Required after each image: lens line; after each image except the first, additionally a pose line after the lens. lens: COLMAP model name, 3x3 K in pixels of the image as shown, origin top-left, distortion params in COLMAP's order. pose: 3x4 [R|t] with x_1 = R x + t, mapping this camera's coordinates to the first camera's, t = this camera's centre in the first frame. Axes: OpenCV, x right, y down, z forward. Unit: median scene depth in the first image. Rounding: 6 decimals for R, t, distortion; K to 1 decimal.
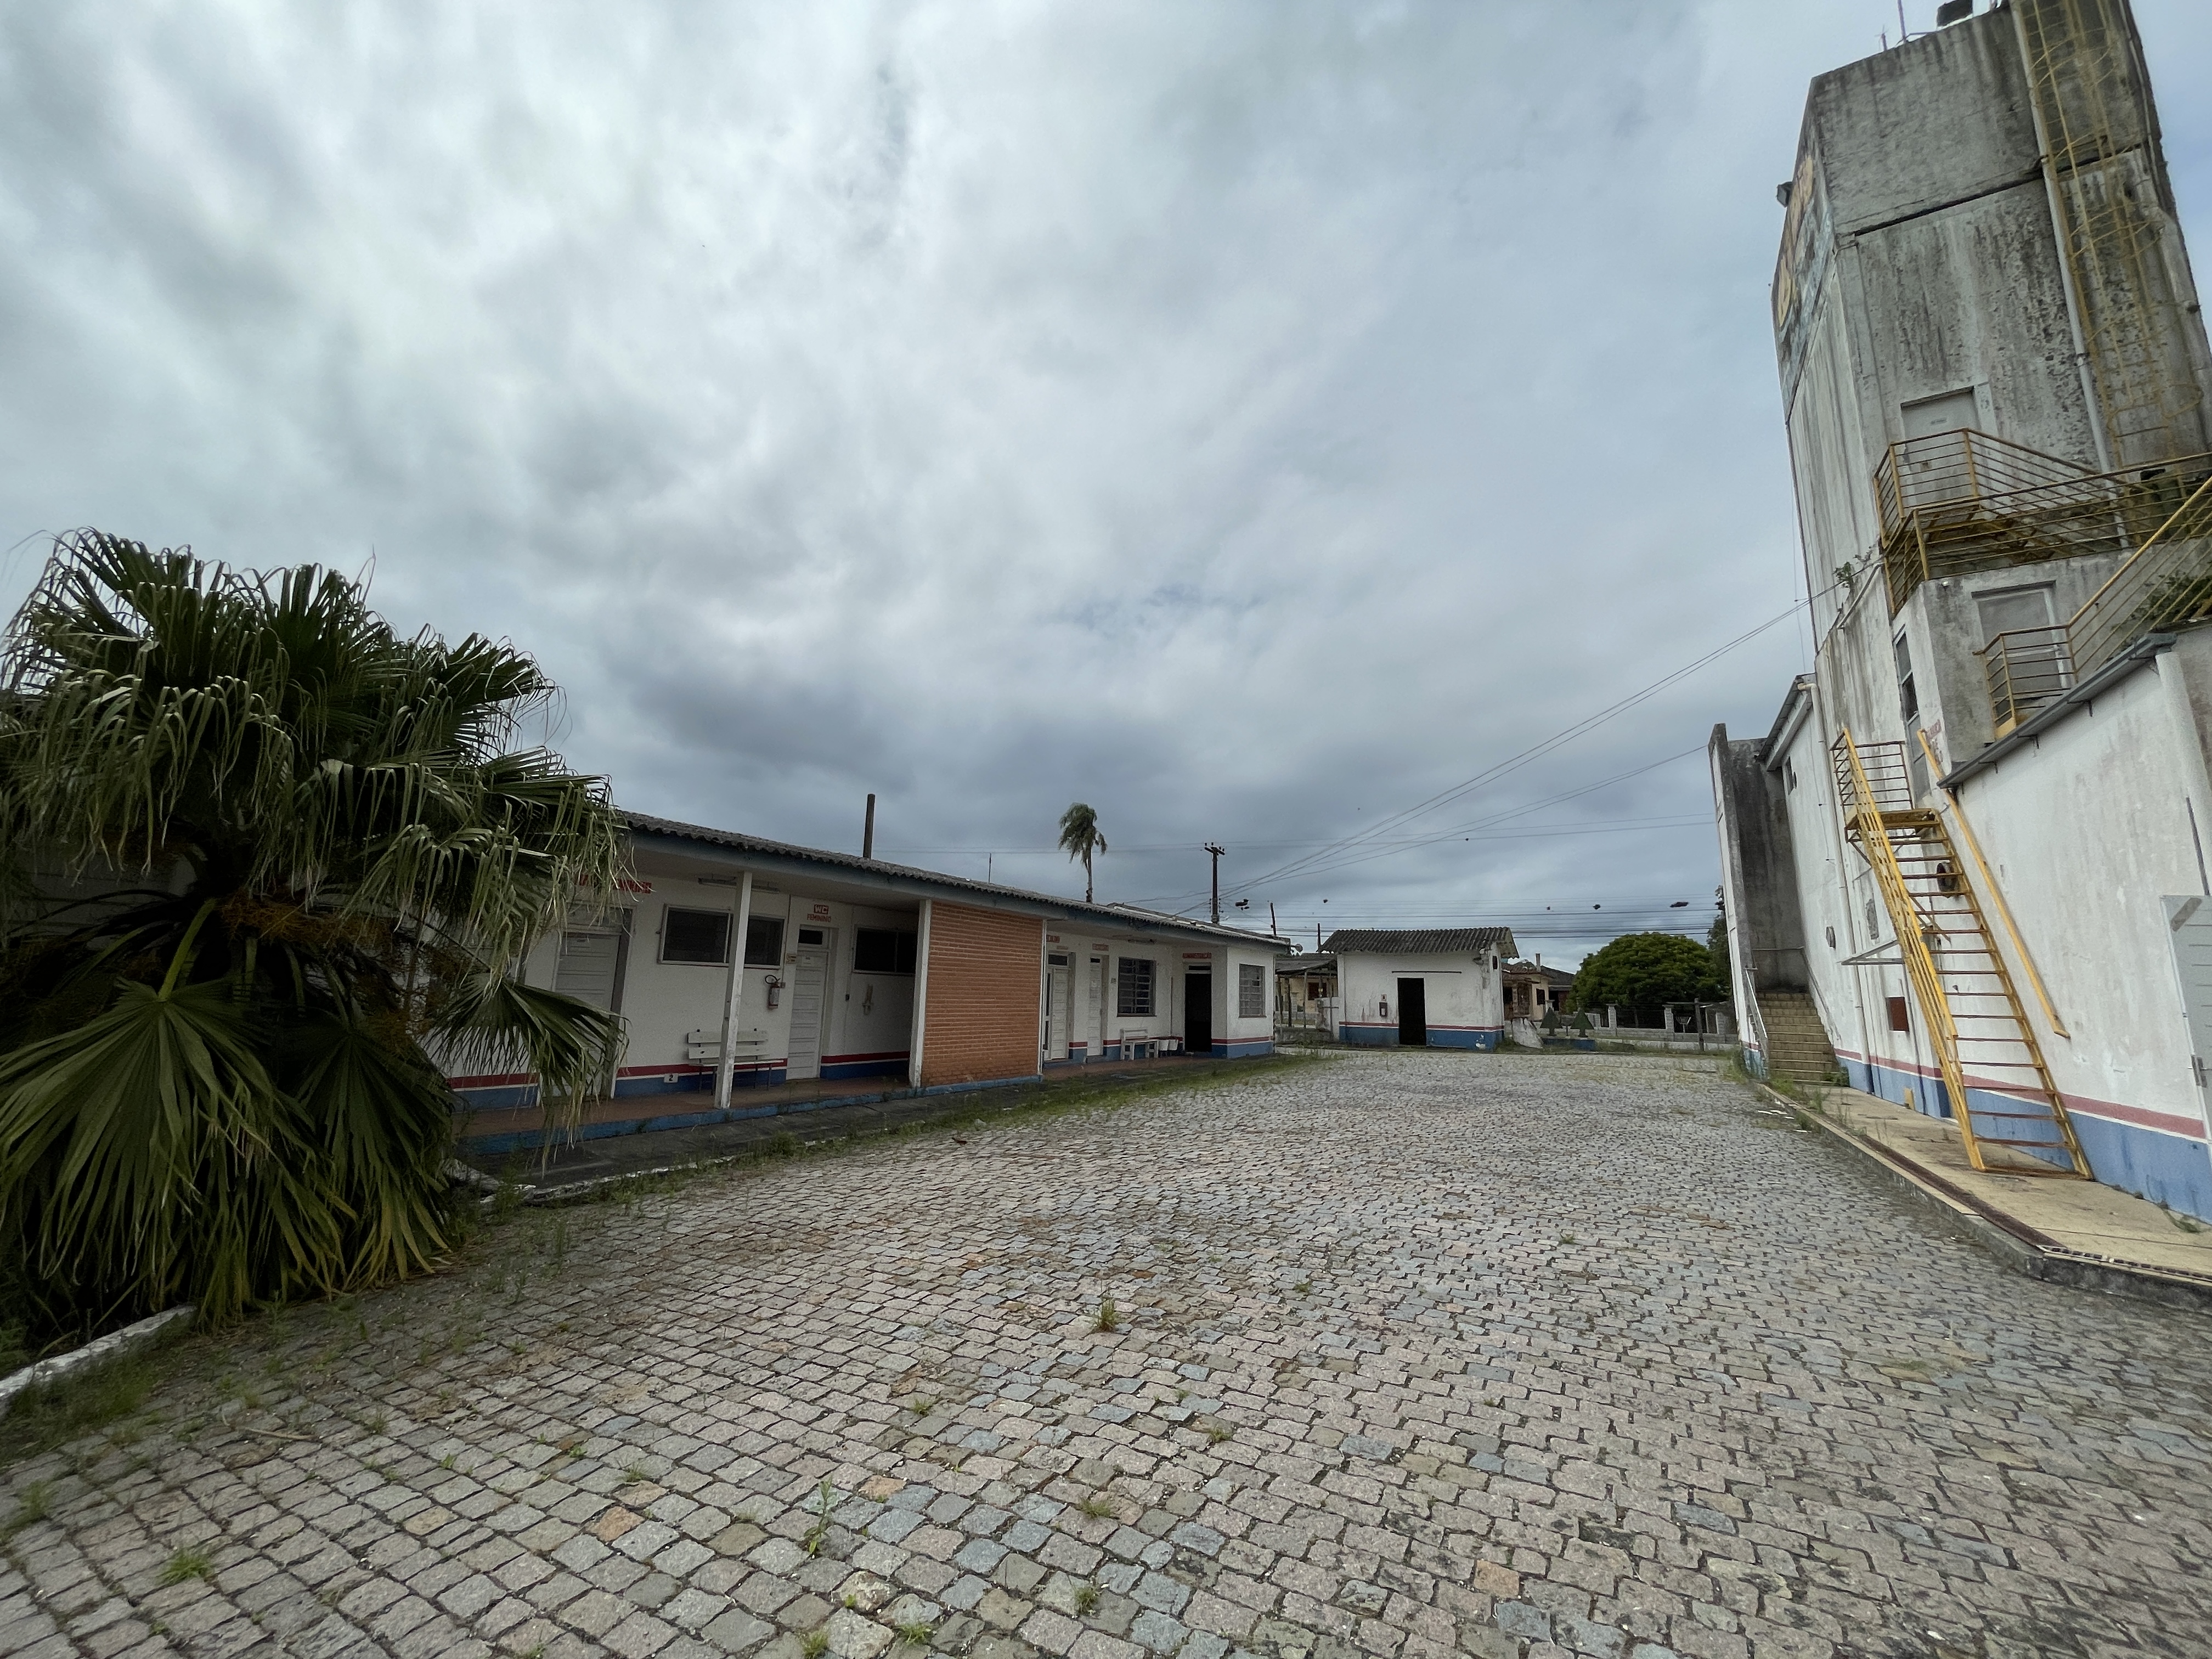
lens RADIAL K [[896.7, 0, 1108.2], [0, 896.7, 827.2], [0, 0, 1]] dist [-0.004012, 0.001093]
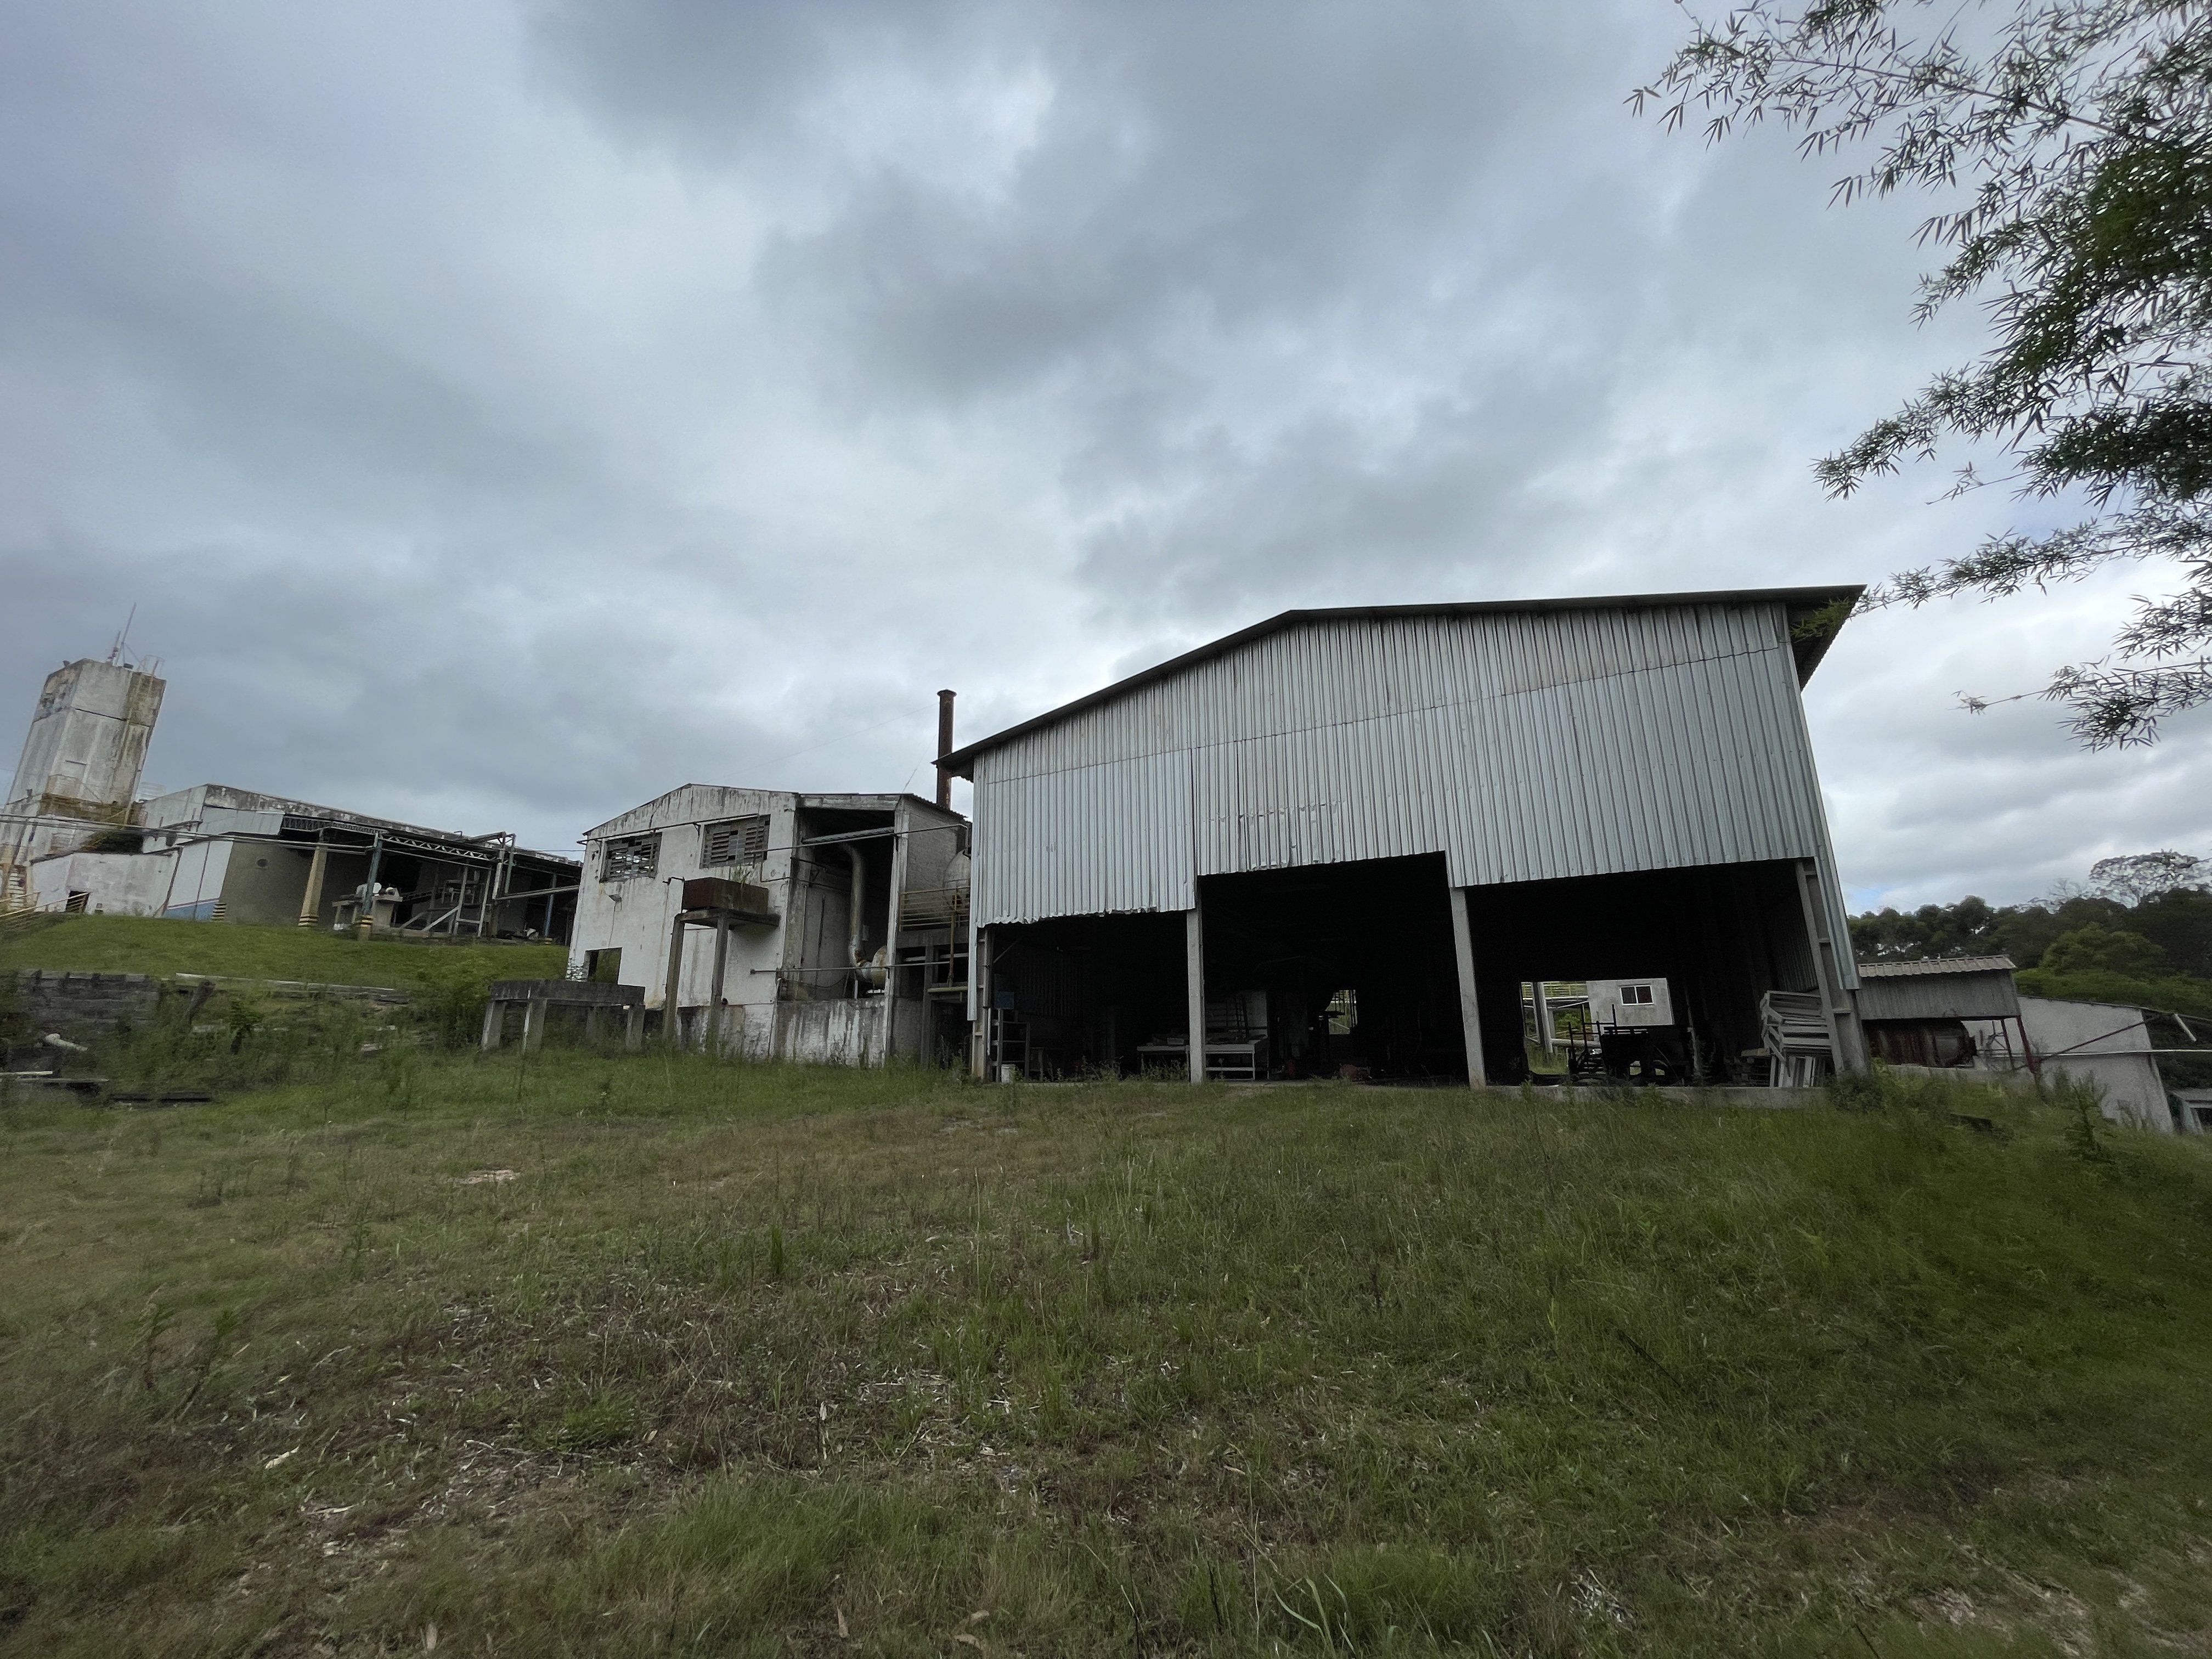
lens RADIAL K [[896.7, 0, 1108.3], [0, 896.7, 834.5], [0, 0, 1]] dist [-0.004012, 0.001093]
pose [[-0.076779, 0.223976, 0.971566, -3.023064], [-0.183858, 0.954551, -0.234583, -0.093544], [-0.979950, -0.196641, -0.032110, -3.228703]]
